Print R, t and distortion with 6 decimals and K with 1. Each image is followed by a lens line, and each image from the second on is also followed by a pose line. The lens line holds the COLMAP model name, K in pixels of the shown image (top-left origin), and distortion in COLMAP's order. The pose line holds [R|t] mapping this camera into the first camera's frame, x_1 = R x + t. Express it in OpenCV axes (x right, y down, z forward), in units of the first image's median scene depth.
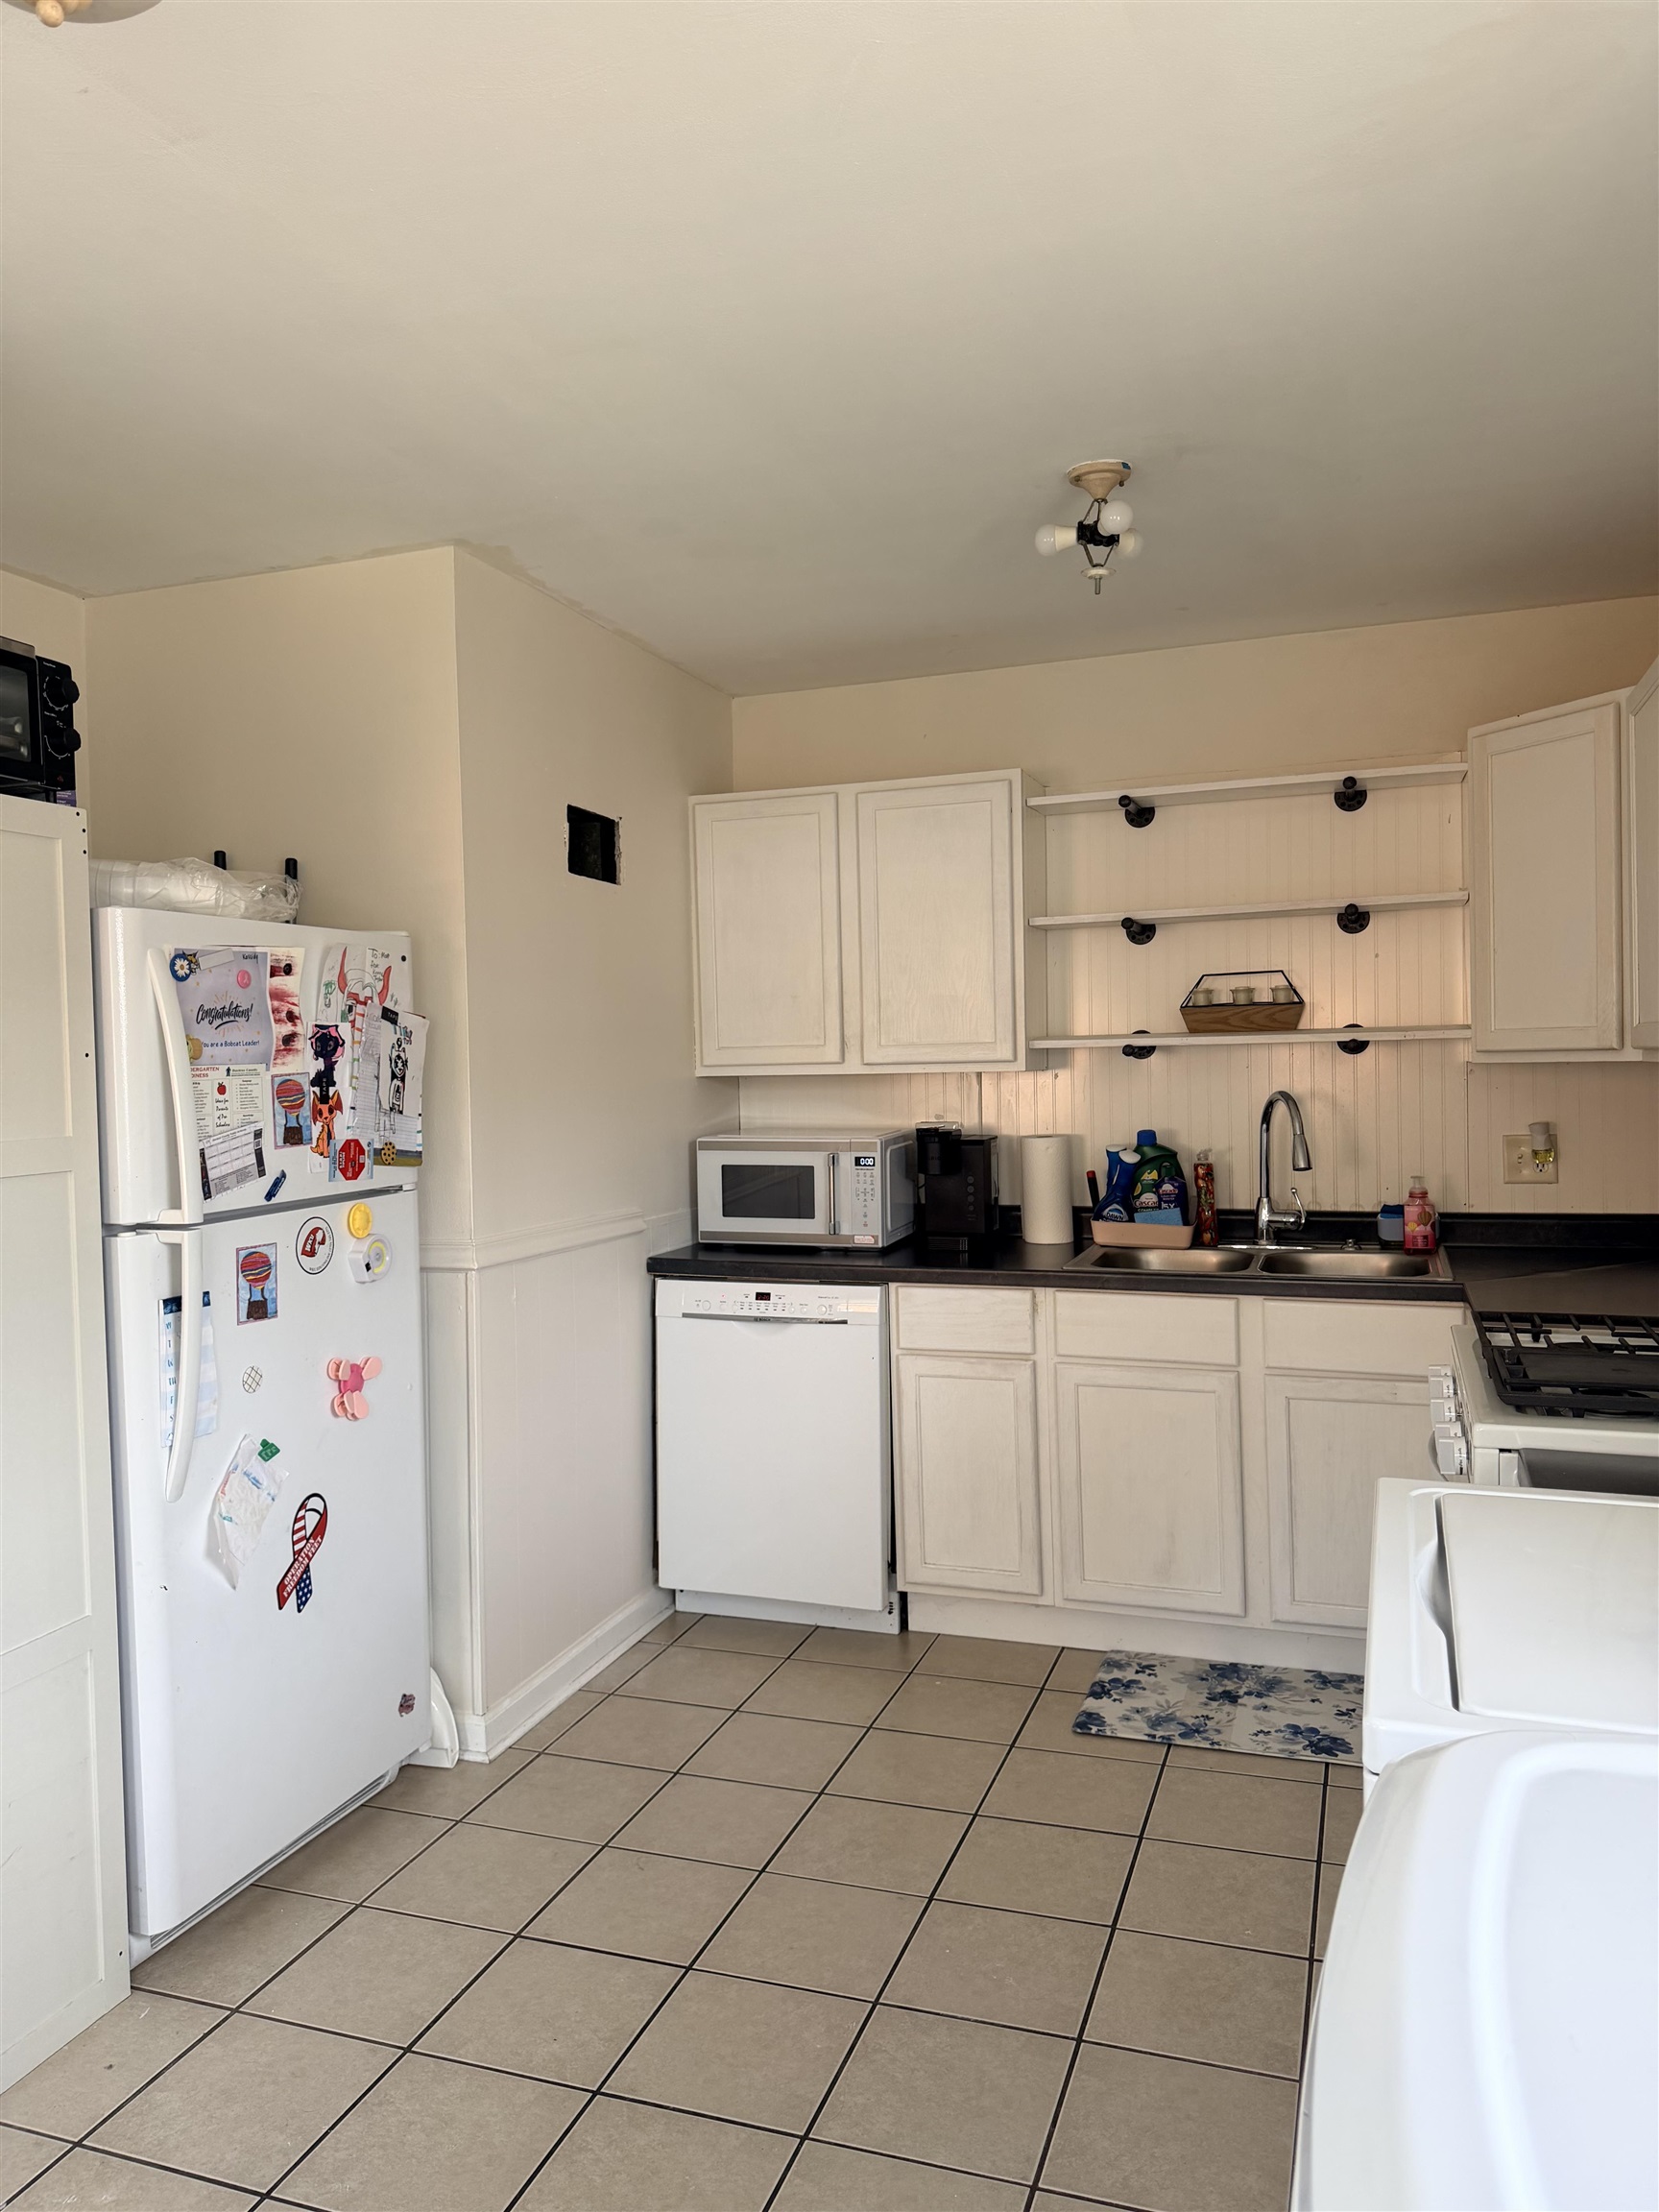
lens RADIAL K [[1587.2, 0, 827.0], [0, 1587.2, 1121.3], [0, 0, 1]] dist [0.092701, -0.123492]
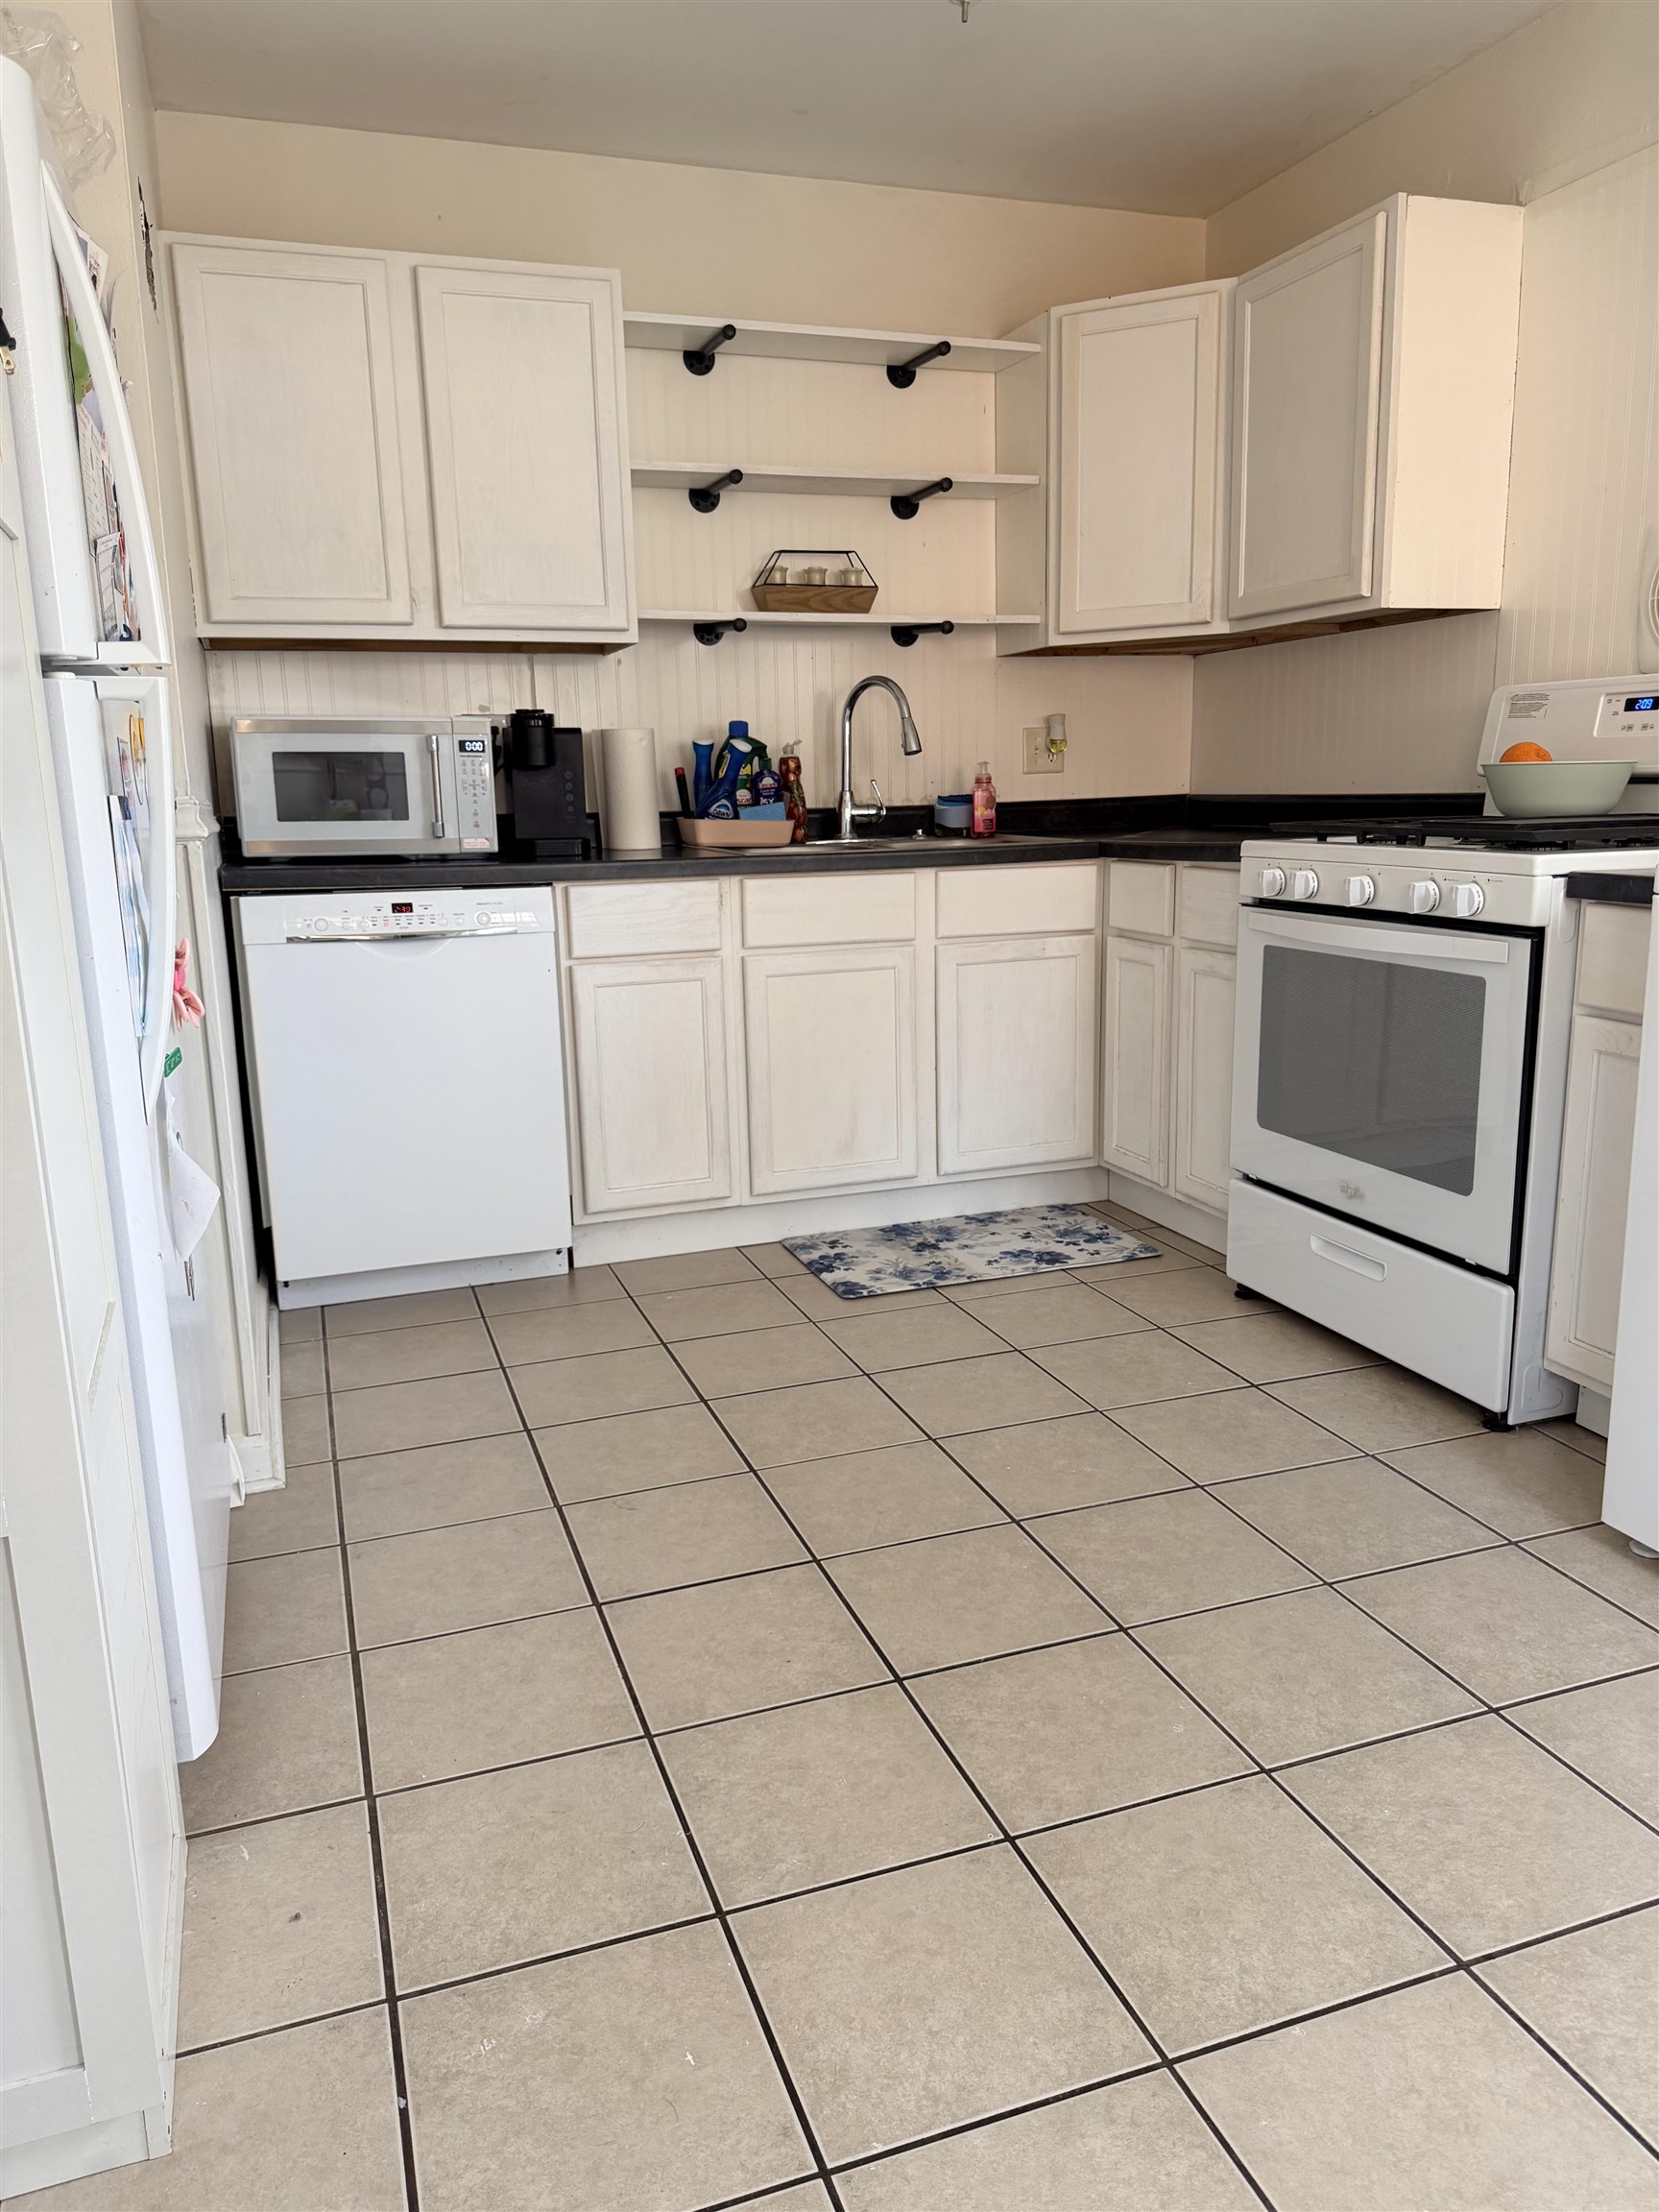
lens RADIAL K [[1537.9, 0, 825.1], [0, 1537.9, 1156.9], [0, 0, 1]] dist [0.099994, -0.001847]
pose [[0.777442, -0.142543, 0.612590, -0.379650], [0.029836, 0.981241, 0.190460, 0.090320], [-0.628247, -0.129794, 0.767111, 0.233918]]
